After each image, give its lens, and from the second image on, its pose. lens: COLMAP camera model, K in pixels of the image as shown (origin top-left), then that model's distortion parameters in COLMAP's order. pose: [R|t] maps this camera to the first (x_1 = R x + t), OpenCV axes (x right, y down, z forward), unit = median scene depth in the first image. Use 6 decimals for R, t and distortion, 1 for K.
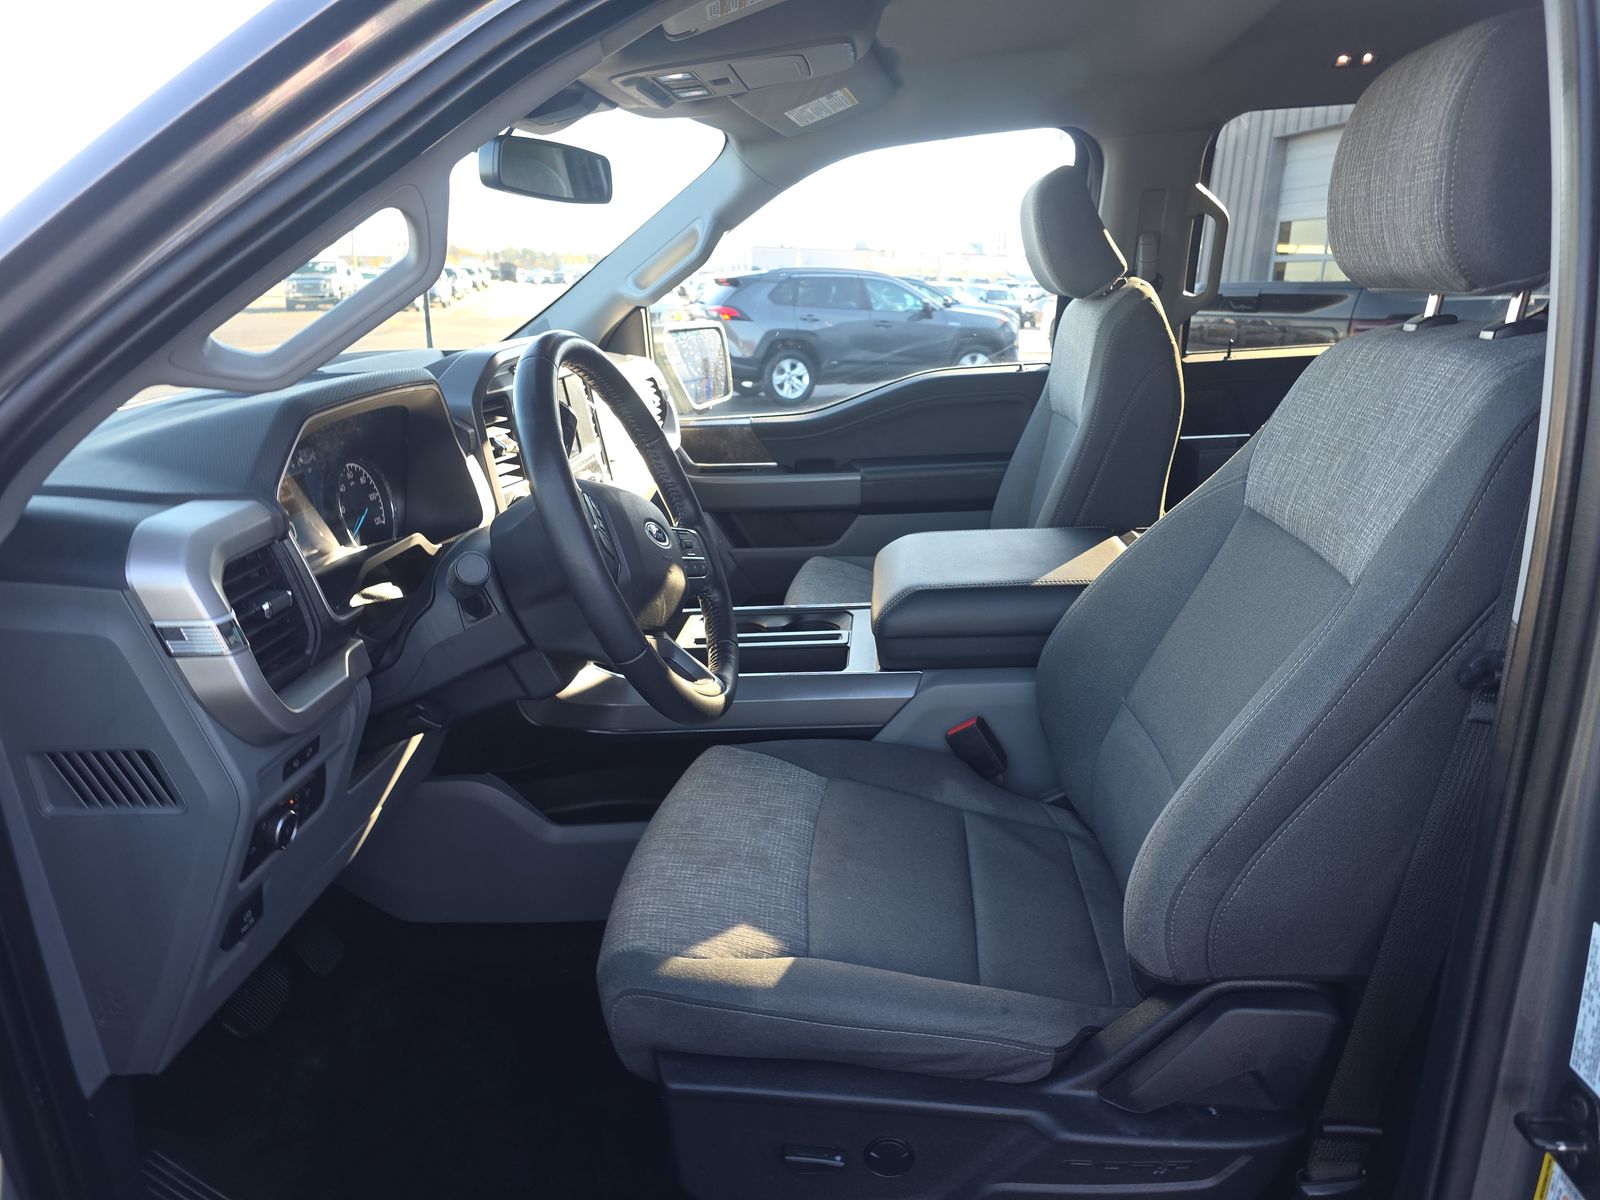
lens RADIAL K [[1085.0, 0, 800.0], [0, 1085.0, 600.0], [0, 0, 1]] dist [0.043503, -0.000662]
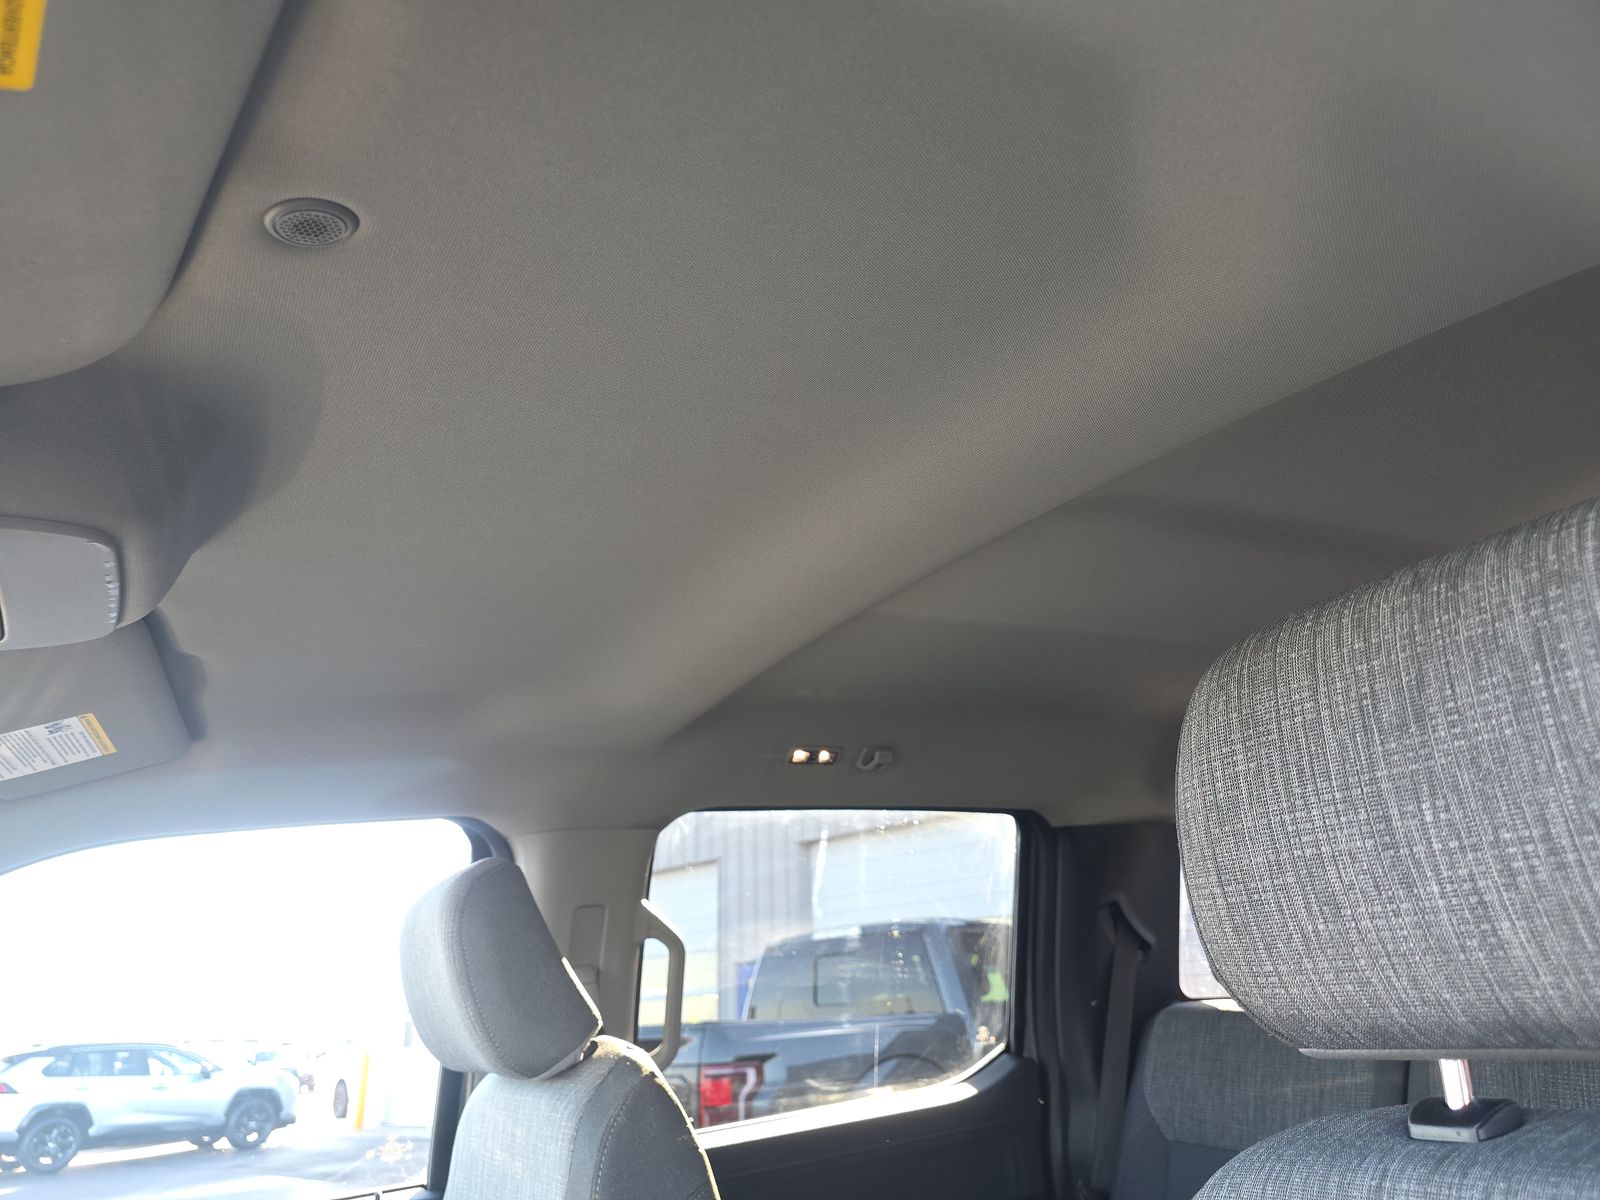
lens RADIAL K [[1123.5, 0, 800.0], [0, 1123.5, 600.0], [0, 0, 1]] dist [0.060059, -0.063601]
pose [[0.834791, 0.144293, 0.531322, 0.025374], [0.205499, 0.813642, -0.543835, -0.128955], [-0.510777, 0.563175, 0.649569, 0.402691]]
